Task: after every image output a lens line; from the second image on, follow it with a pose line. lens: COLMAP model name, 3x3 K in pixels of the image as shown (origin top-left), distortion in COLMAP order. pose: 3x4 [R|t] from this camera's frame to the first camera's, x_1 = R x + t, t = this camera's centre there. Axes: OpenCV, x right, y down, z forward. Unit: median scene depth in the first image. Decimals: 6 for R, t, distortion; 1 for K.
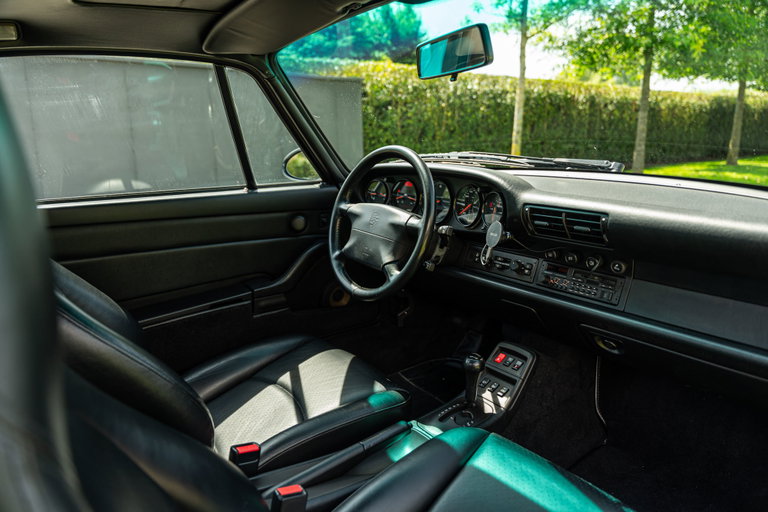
lens RADIAL K [[453.9, 0, 384.0], [0, 453.9, 256.0], [0, 0, 1]] dist [-0.001030, -0.045029]
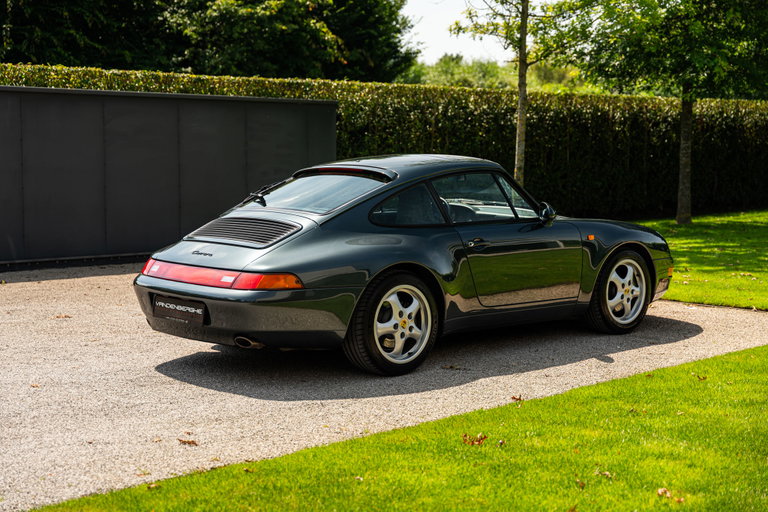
lens RADIAL K [[1170.7, 0, 384.0], [0, 1170.7, 256.0], [0, 0, 1]] dist [0.044091, 0.018751]
pose [[0.993721, 0.013096, 0.111115, -0.169392], [0.004110, 0.988184, -0.153216, 0.191137], [-0.111808, 0.152711, 0.981926, -0.933591]]
